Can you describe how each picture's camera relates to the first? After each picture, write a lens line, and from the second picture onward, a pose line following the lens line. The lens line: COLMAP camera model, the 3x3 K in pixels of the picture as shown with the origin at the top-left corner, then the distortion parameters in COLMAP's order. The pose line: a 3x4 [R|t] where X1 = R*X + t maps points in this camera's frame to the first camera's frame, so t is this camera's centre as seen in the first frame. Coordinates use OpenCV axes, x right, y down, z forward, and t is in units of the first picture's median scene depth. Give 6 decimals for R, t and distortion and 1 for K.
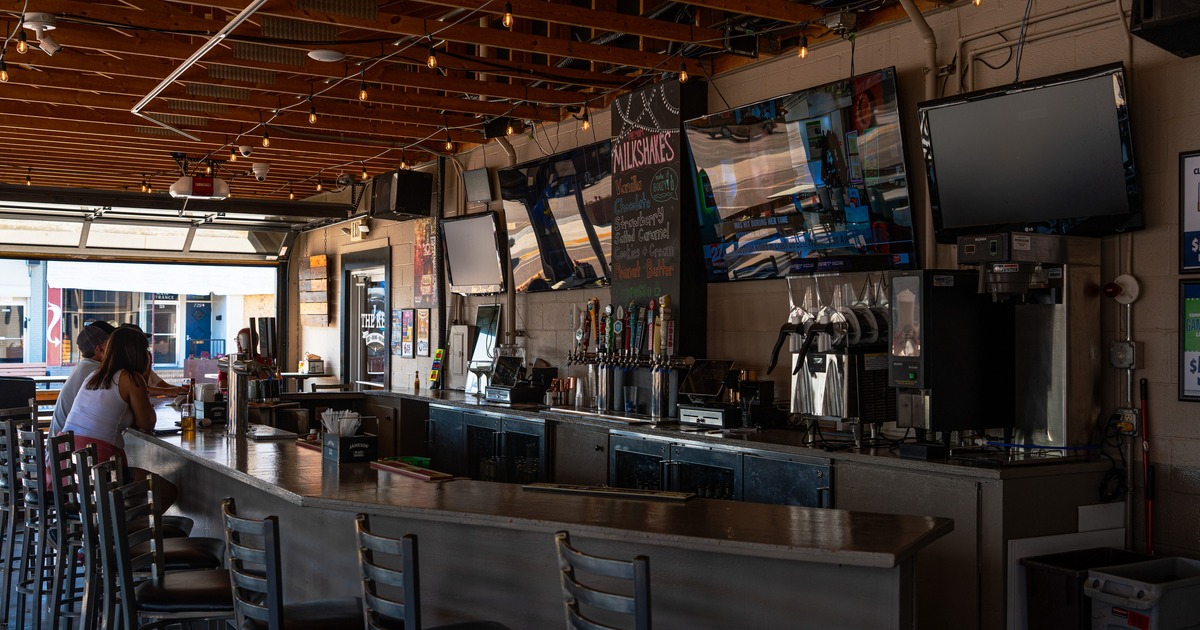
lens RADIAL K [[1205.7, 0, 602.2], [0, 1205.7, 313.5], [0, 0, 1]] dist [-0.007615, 0.000000]
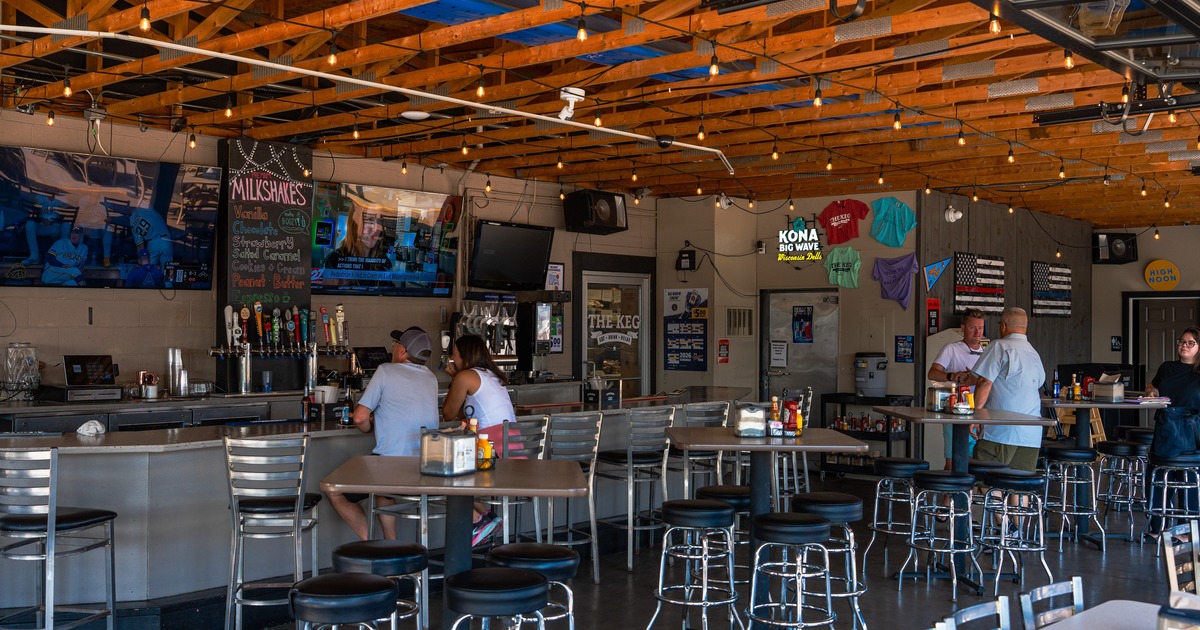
lens RADIAL K [[1205.7, 0, 594.5], [0, 1205.7, 314.8], [0, 0, 1]] dist [-0.007615, 0.000000]
pose [[-0.304253, 0.005106, 0.952578, -1.298367], [-0.021121, 0.999704, -0.012105, 0.007966], [-0.952357, -0.023803, -0.304055, 1.047848]]
